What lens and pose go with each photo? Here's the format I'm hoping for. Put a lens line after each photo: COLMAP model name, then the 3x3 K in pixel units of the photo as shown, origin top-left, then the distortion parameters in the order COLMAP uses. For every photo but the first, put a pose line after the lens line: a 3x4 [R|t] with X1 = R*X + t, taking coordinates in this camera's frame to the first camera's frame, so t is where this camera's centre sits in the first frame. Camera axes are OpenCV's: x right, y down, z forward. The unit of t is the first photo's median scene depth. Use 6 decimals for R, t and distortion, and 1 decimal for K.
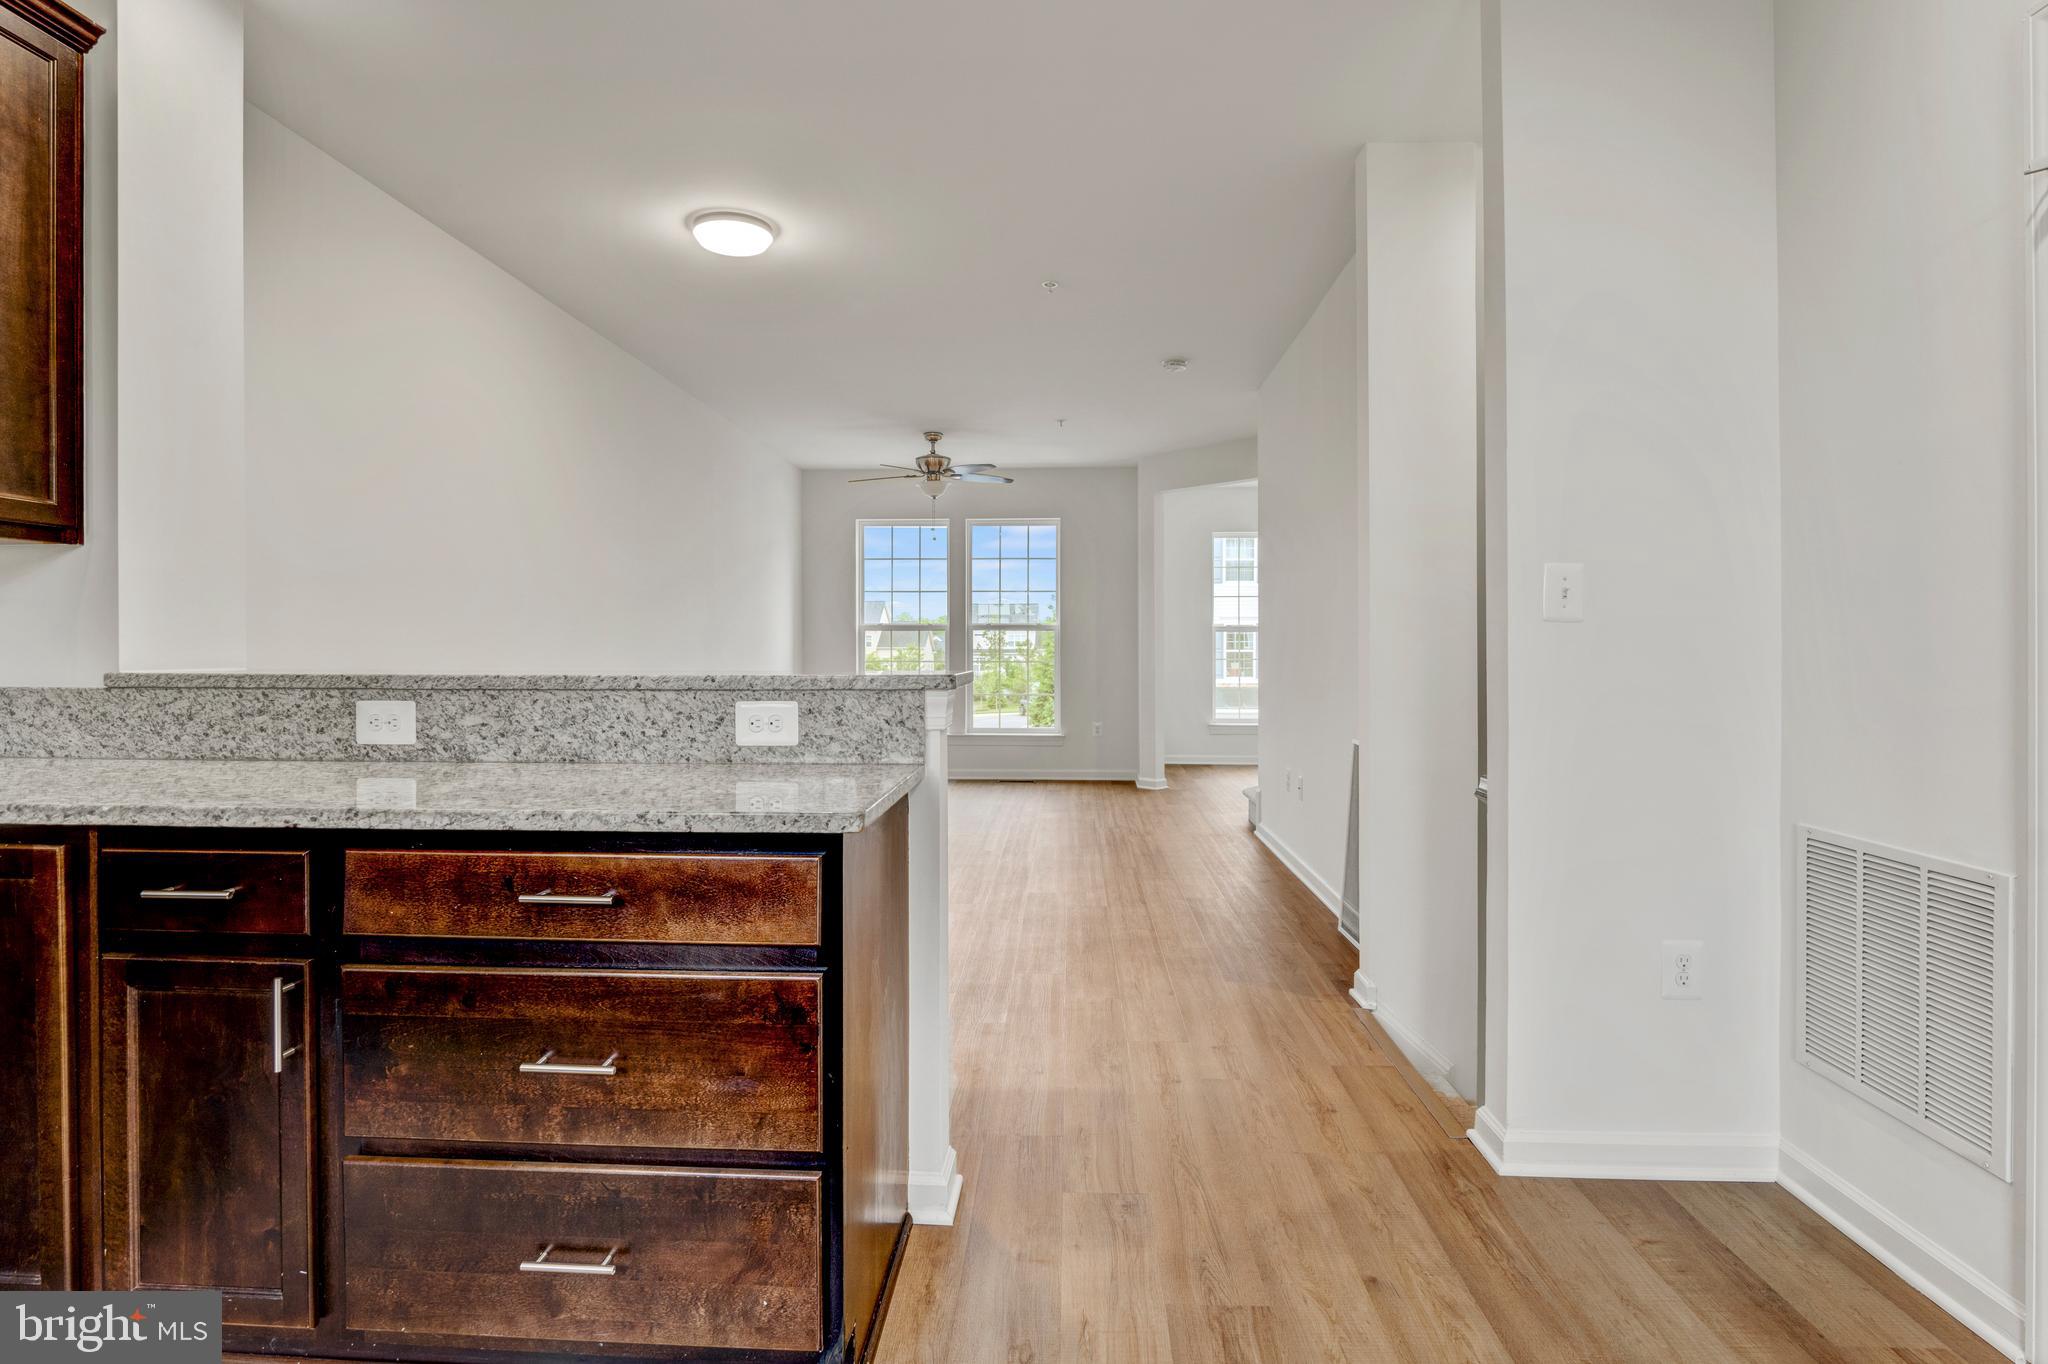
lens RADIAL K [[1047.7, 0, 995.5], [0, 1047.7, 649.0], [0, 0, 1]] dist [-0.015323, -0.005159]
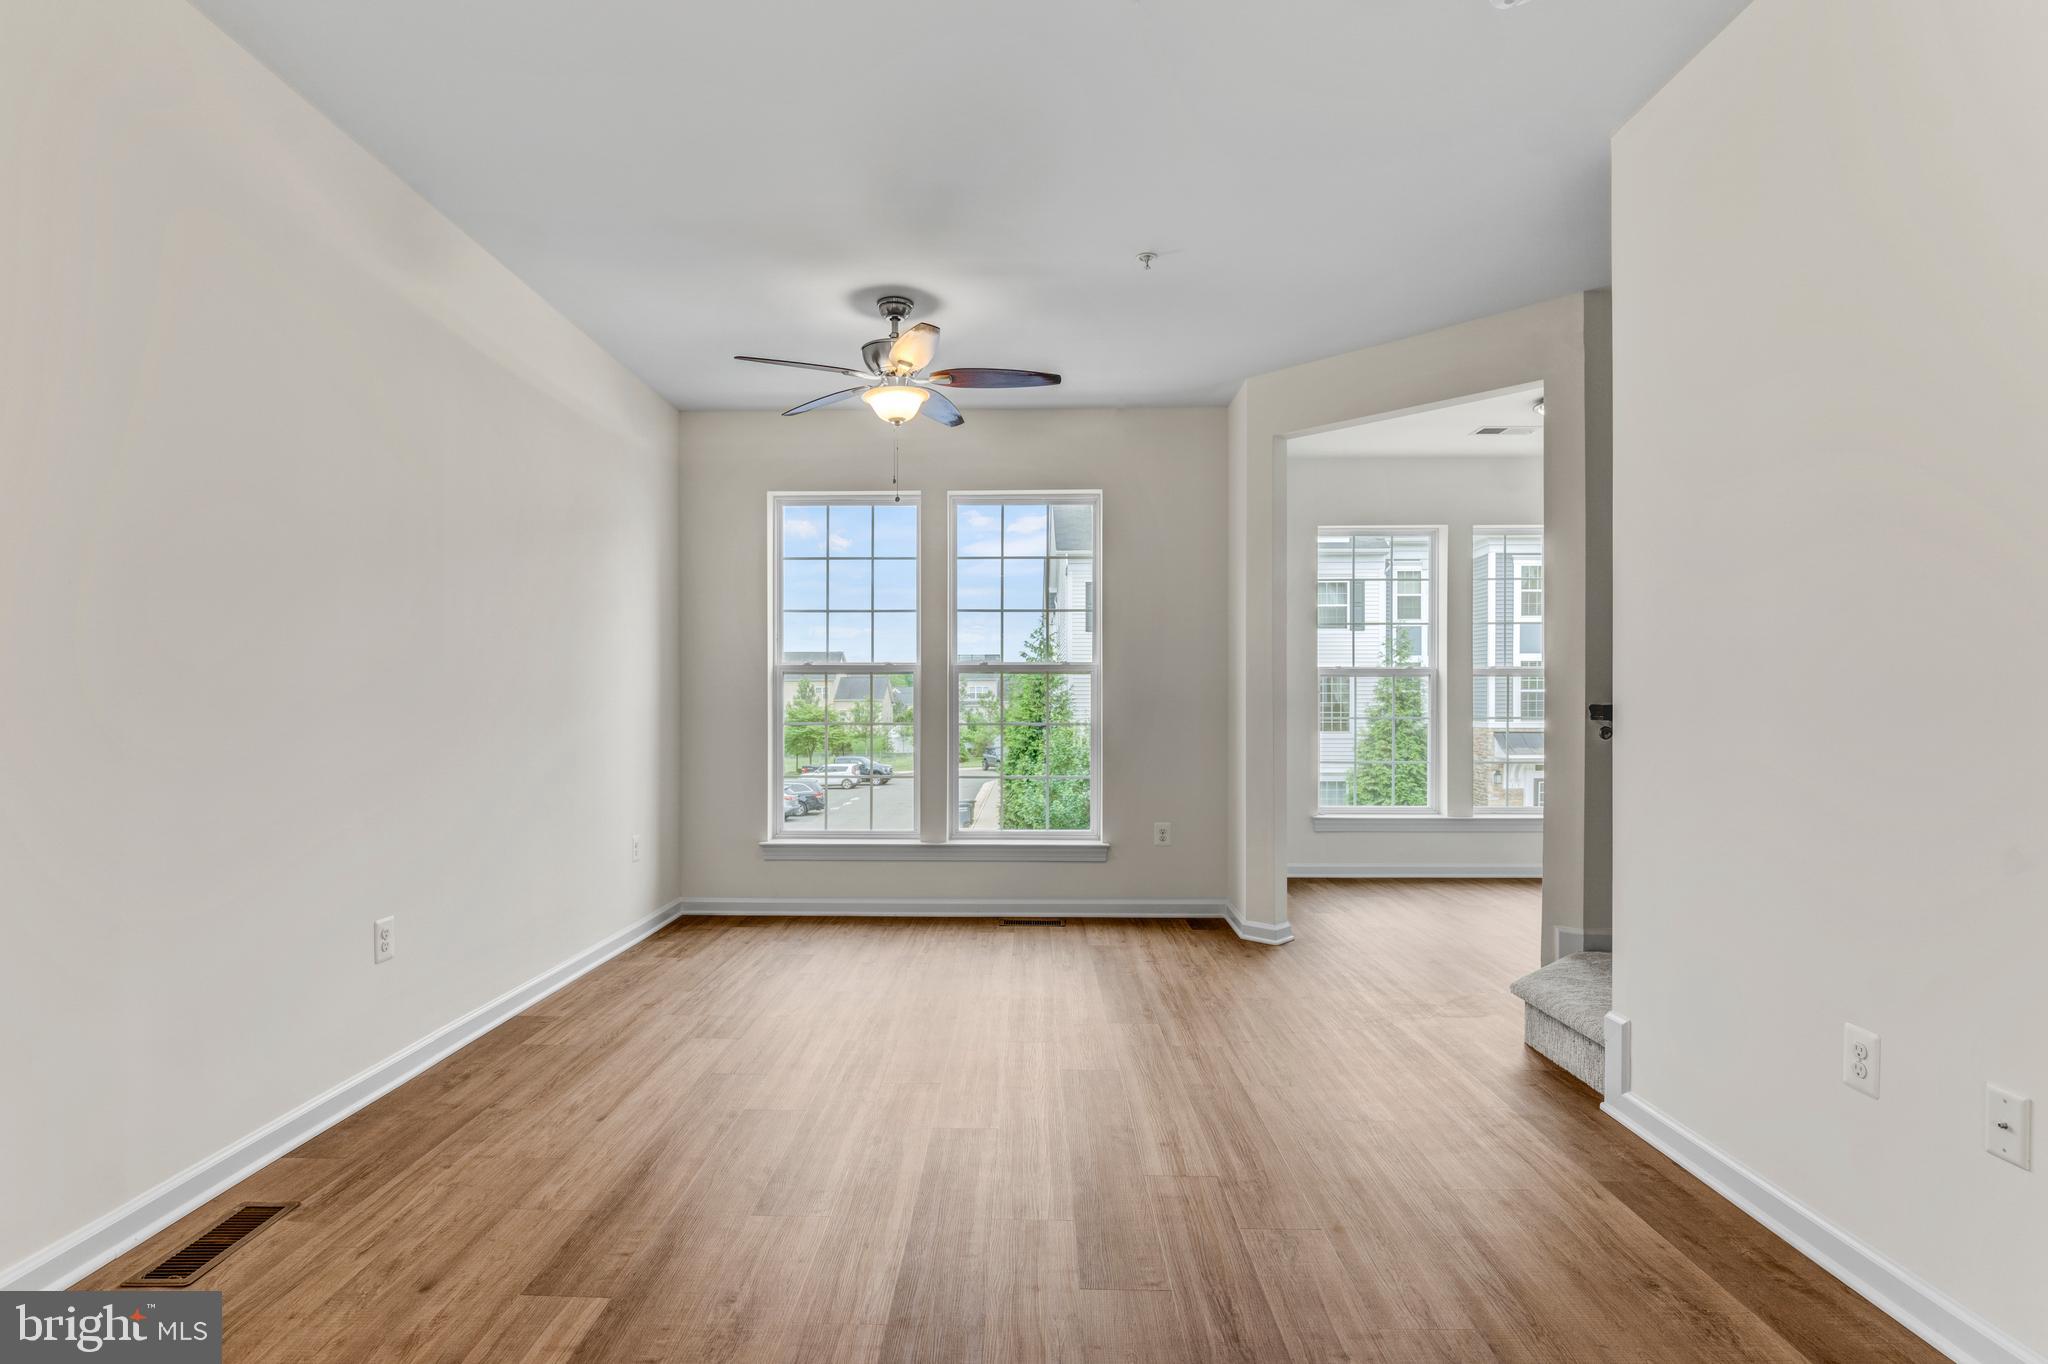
lens RADIAL K [[1047.7, 0, 996.6], [0, 1047.7, 702.0], [0, 0, 1]] dist [-0.015323, -0.005159]
pose [[0.999201, -0.003473, 0.039821, -0.025954], [0.003436, 0.999994, 0.001000, -0.001501], [-0.039824, -0.000863, 0.999206, 0.413006]]
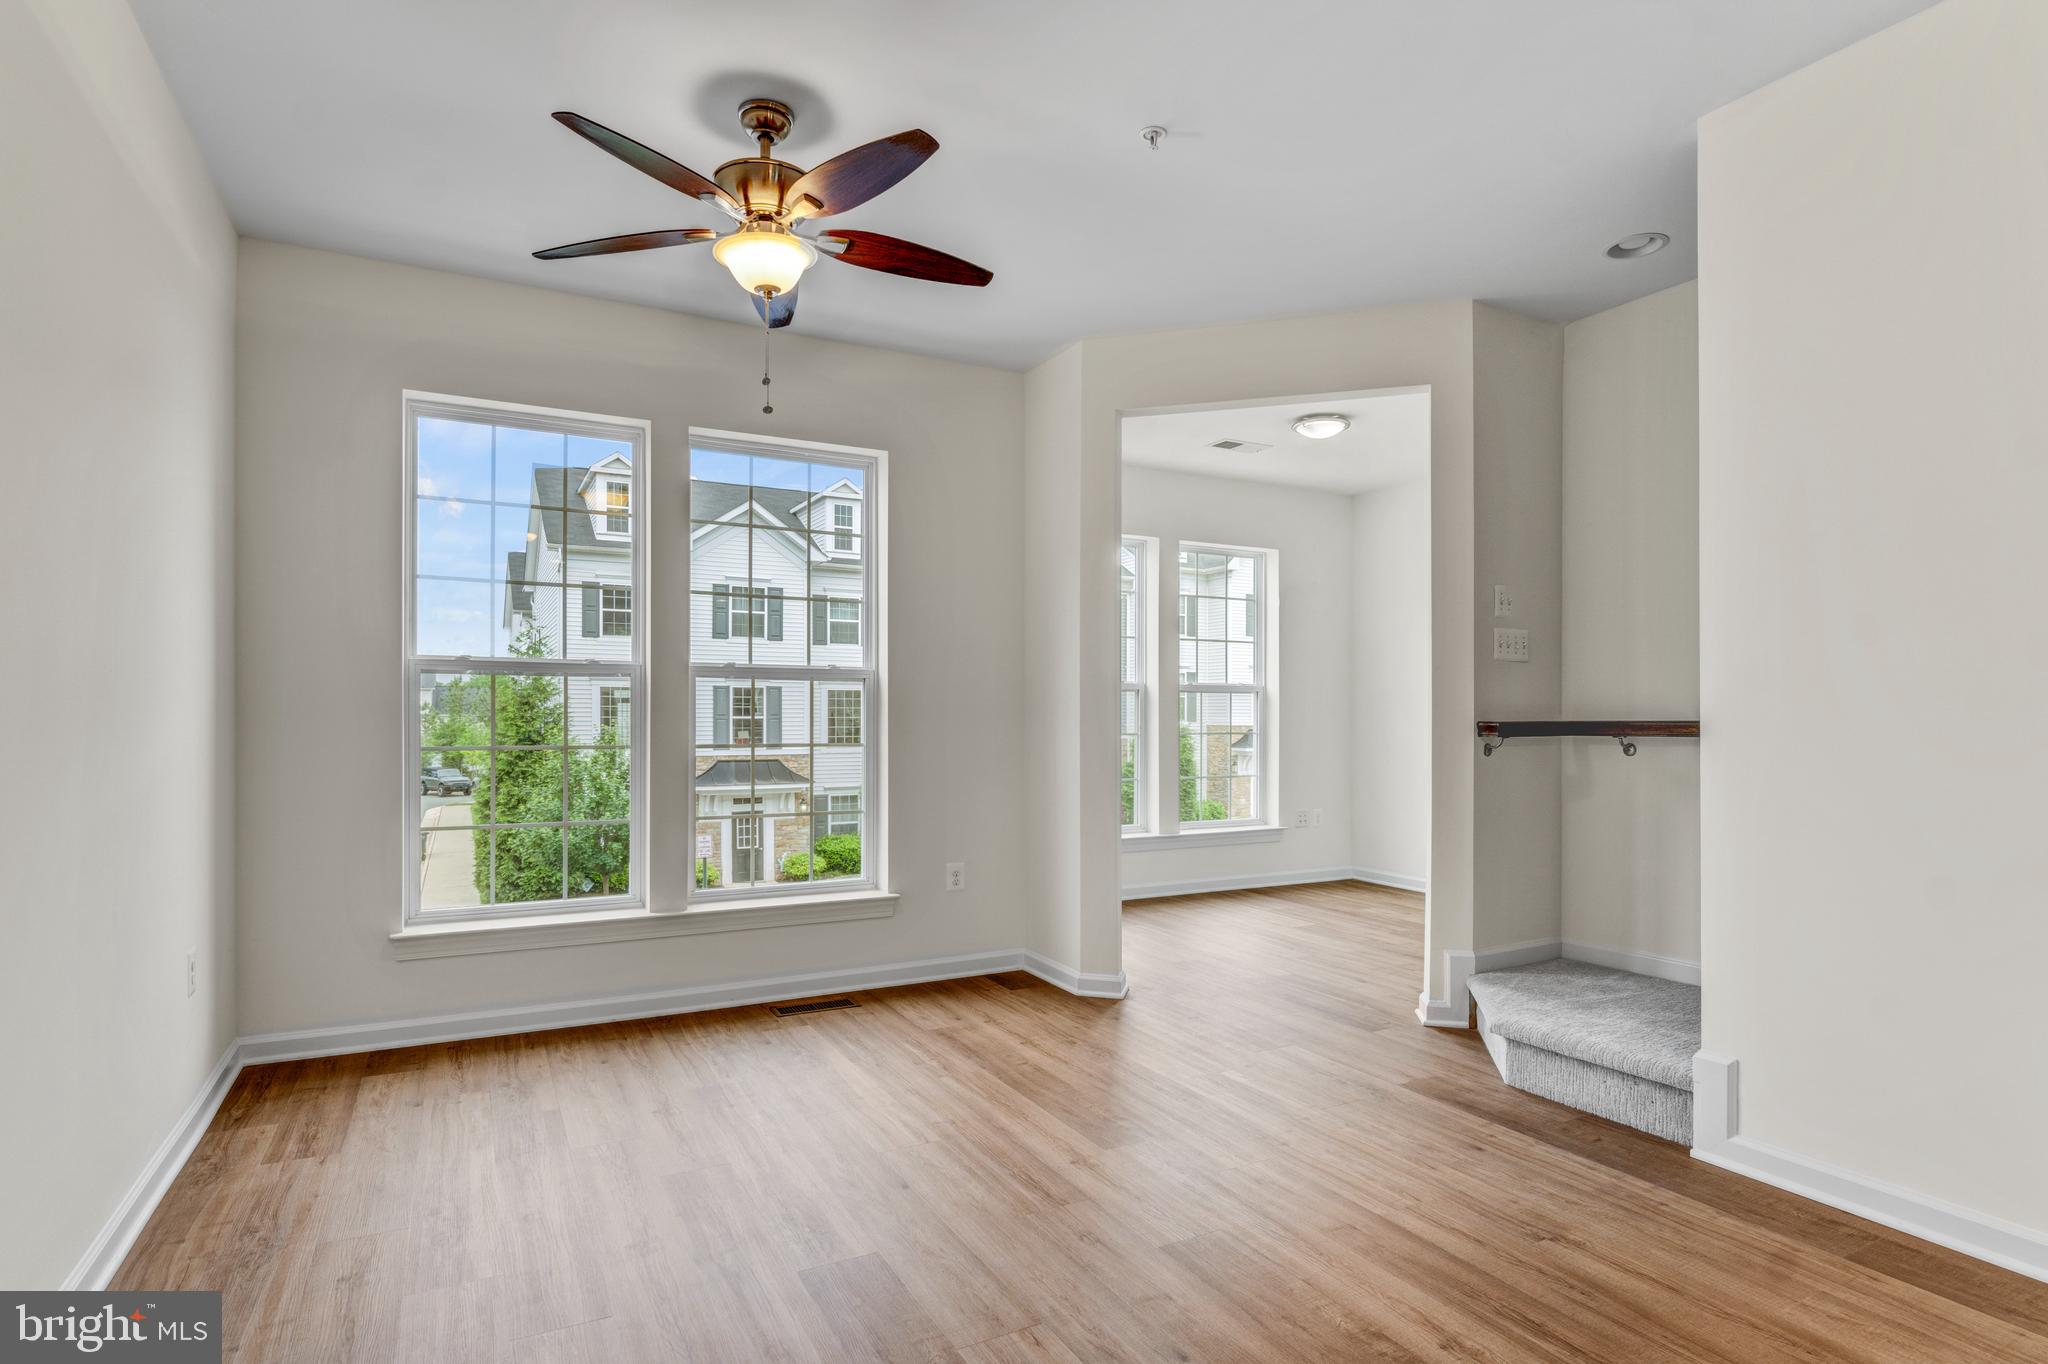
lens RADIAL K [[1047.7, 0, 1020.9], [0, 1047.7, 716.3], [0, 0, 1]] dist [-0.015323, -0.005159]
pose [[0.847175, -0.000335, 0.531314, -0.153228], [-0.000509, 0.999999, 0.001442, -0.001692], [-0.531313, -0.001492, 0.847174, 0.583189]]
